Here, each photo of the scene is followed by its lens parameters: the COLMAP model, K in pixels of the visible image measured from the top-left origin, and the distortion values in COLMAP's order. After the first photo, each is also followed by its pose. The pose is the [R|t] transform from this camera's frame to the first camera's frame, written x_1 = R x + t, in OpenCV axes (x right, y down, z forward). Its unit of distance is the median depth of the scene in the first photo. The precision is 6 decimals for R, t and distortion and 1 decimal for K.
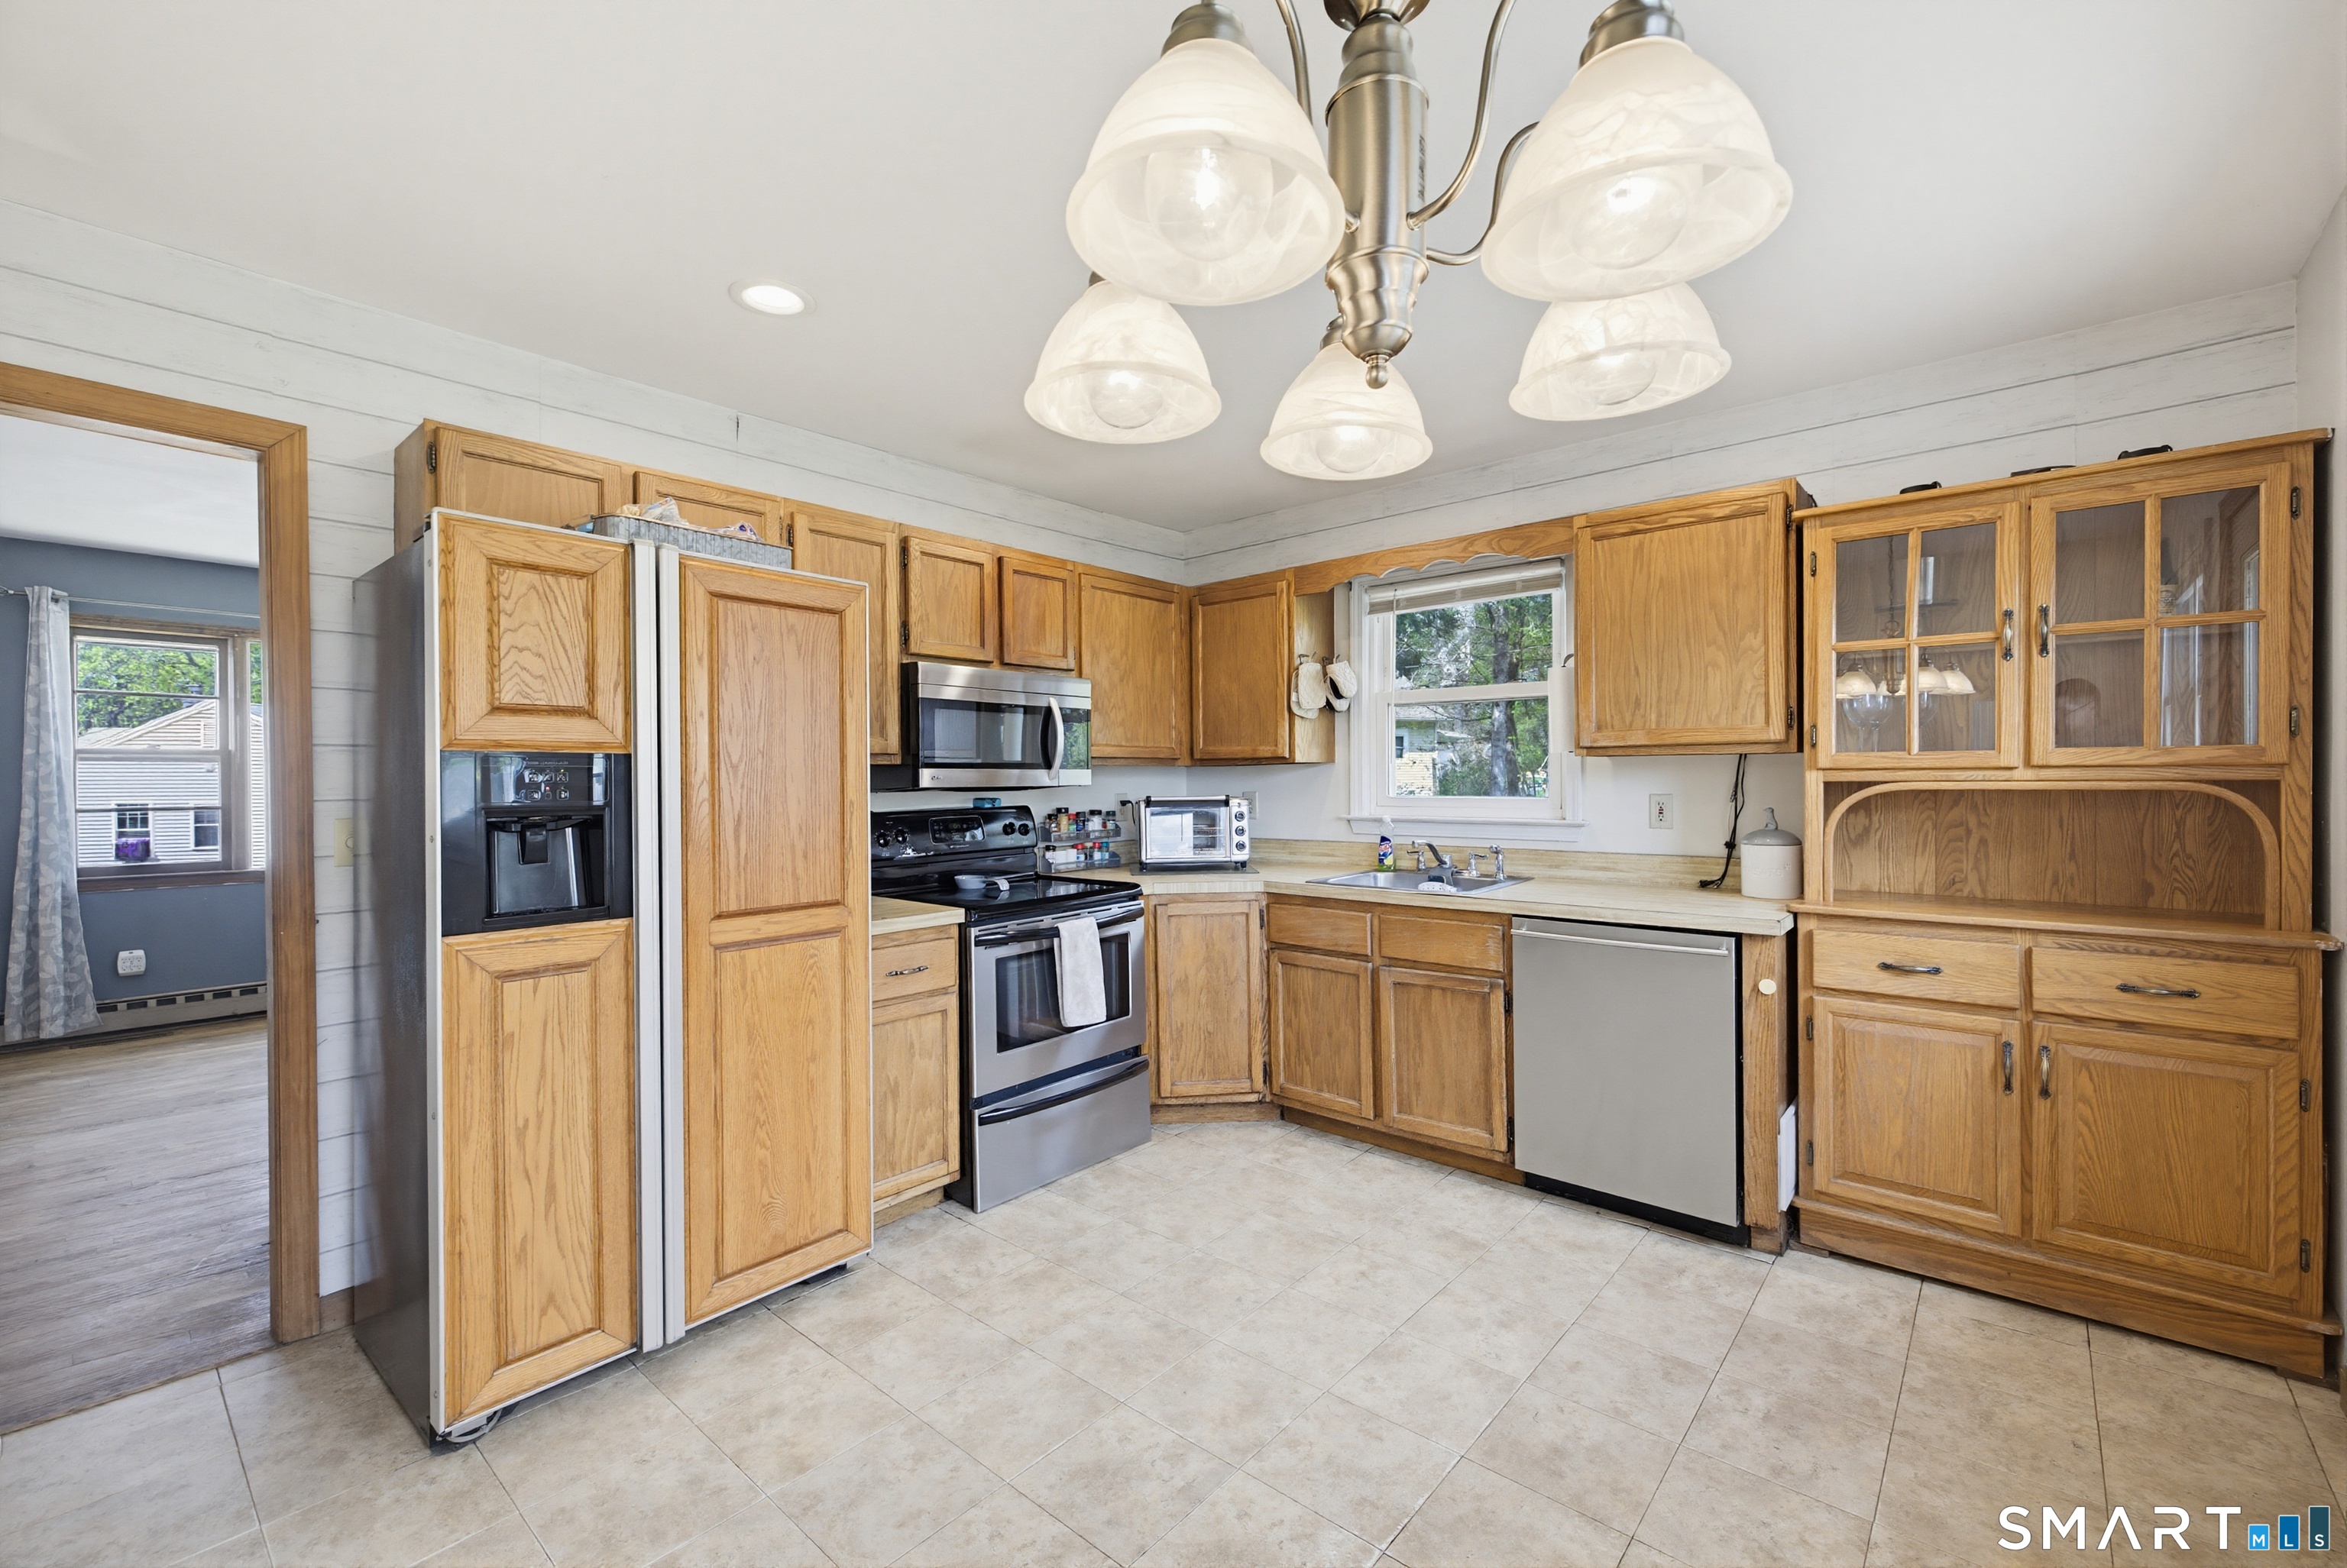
lens RADIAL K [[963.8, 0, 1173.5], [0, 963.8, 784.0], [0, 0, 1]] dist [0.000918, -0.000252]
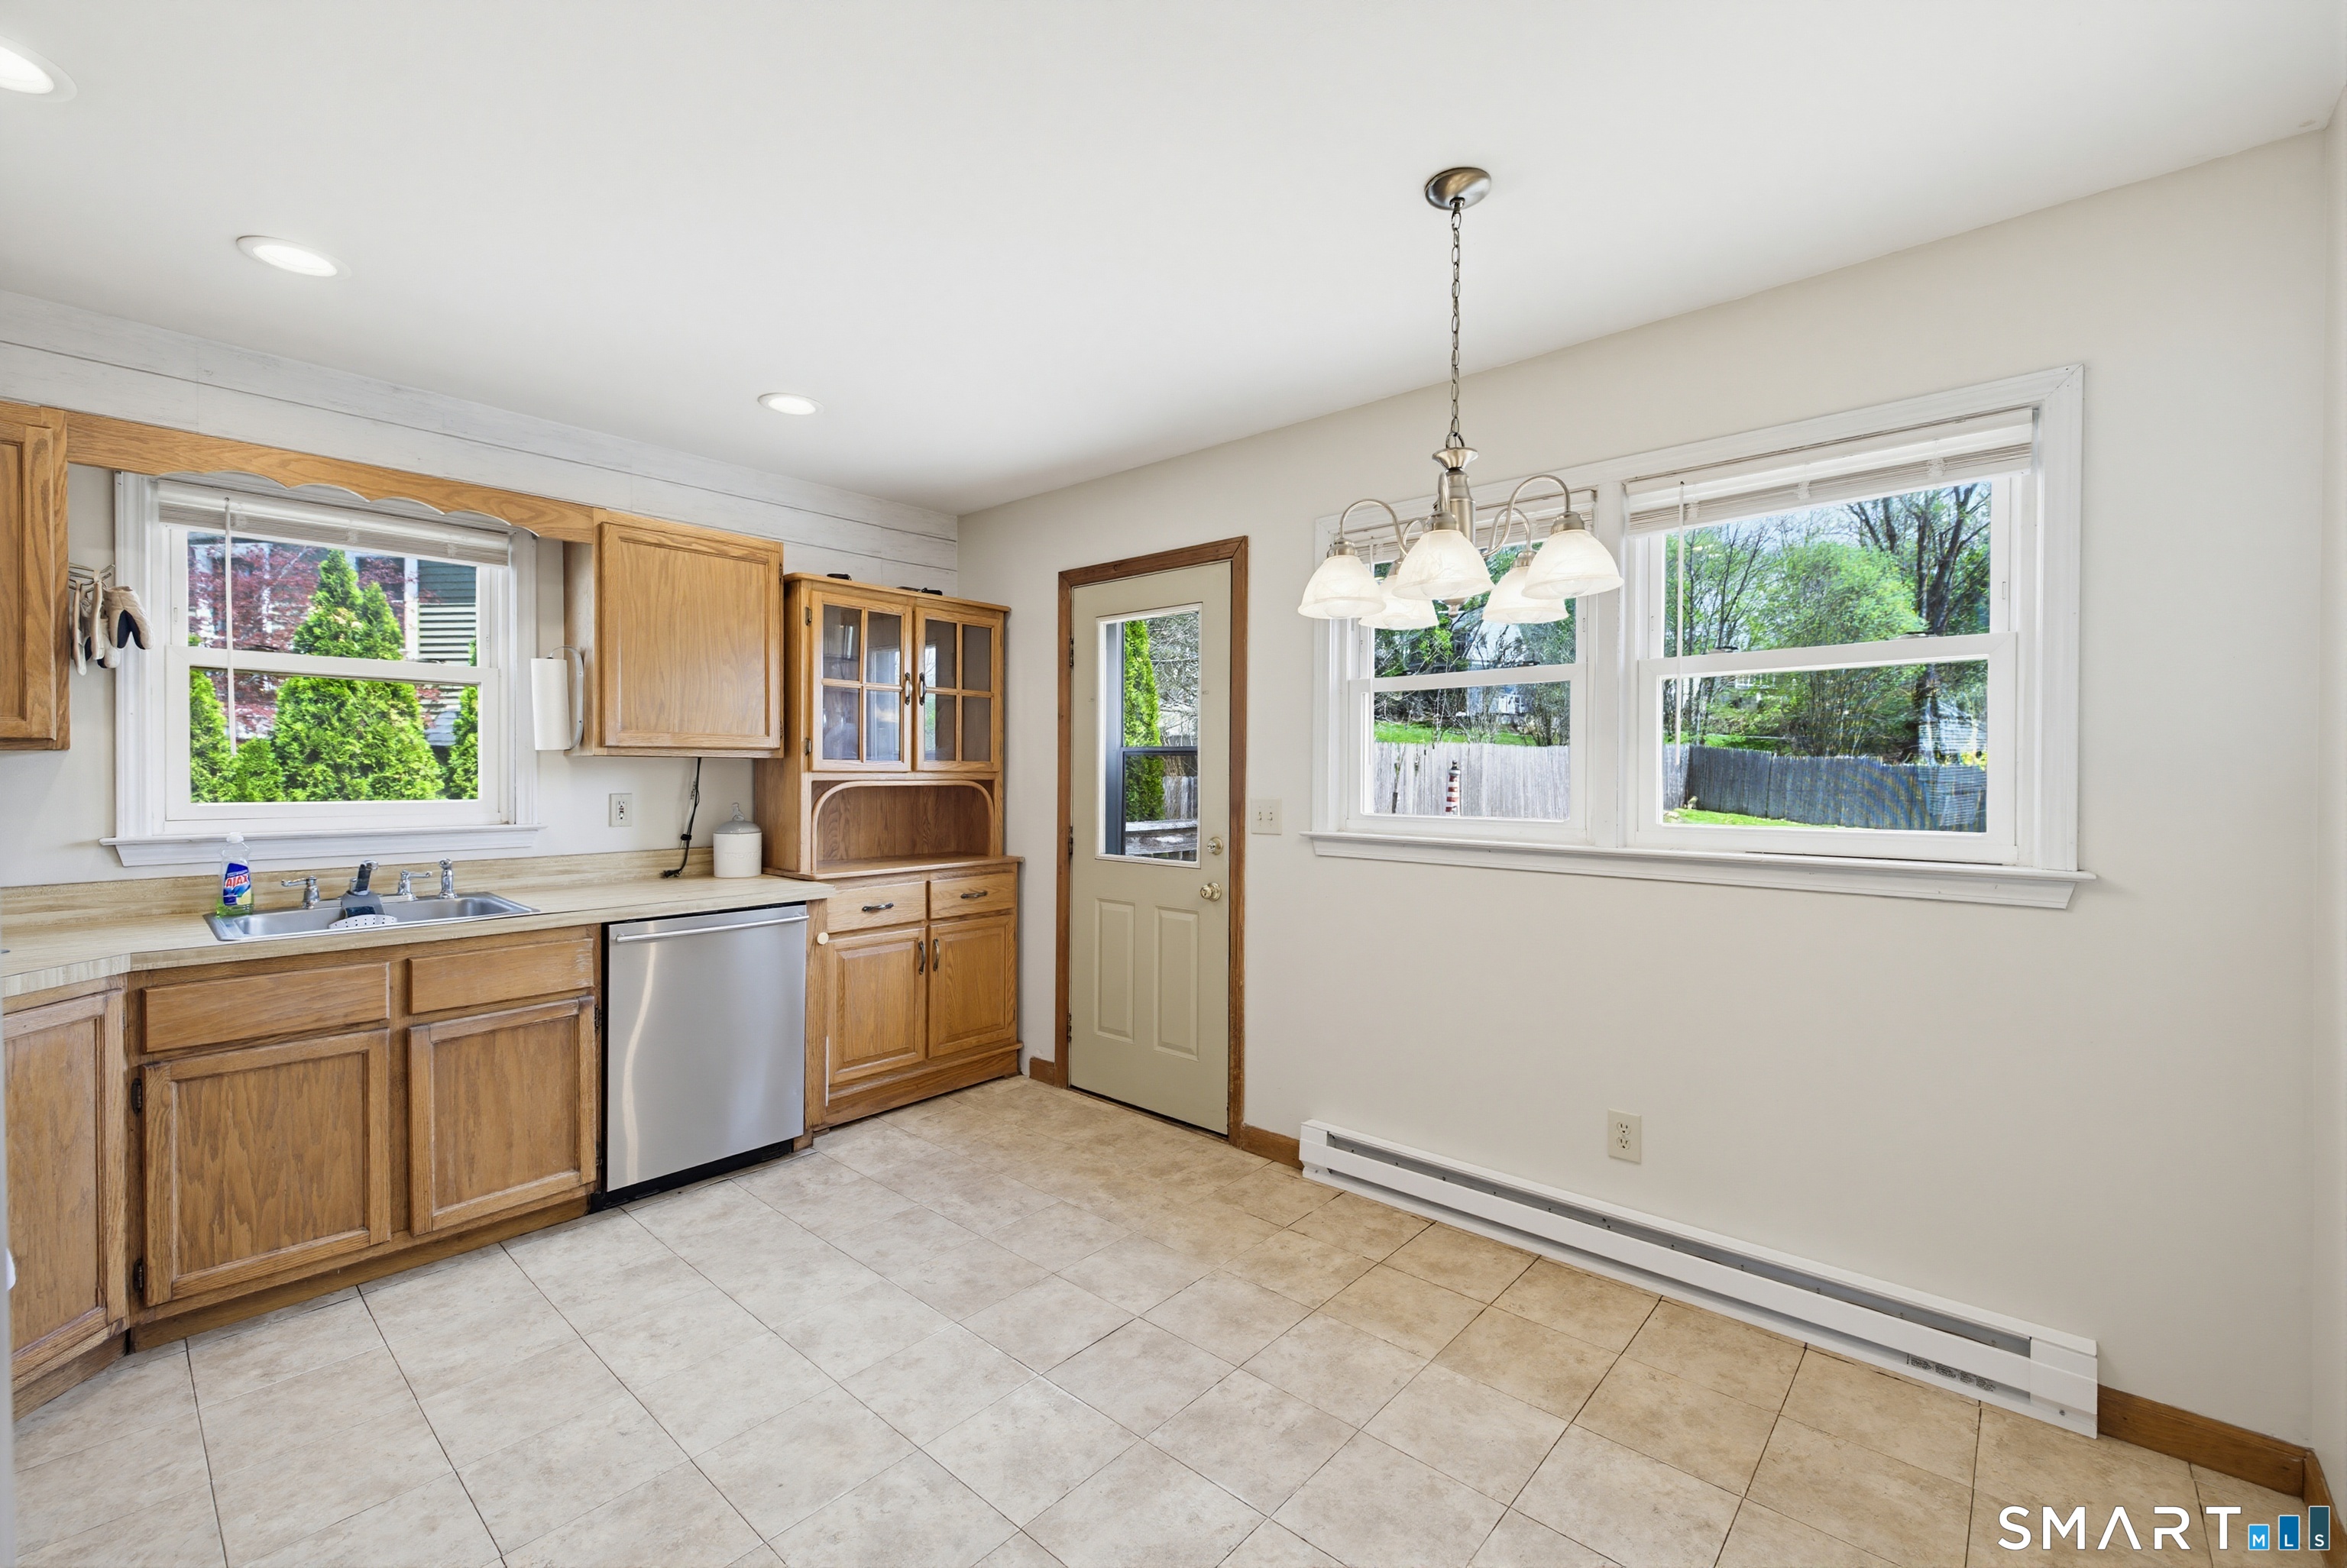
lens RADIAL K [[963.8, 0, 1173.5], [0, 963.8, 784.0], [0, 0, 1]] dist [0.000918, -0.000252]
pose [[0.015051, -0.003519, 0.999881, -0.629765], [0.005713, 0.999978, 0.003433, 0.000088], [-0.999870, 0.005661, 0.015071, 0.469086]]
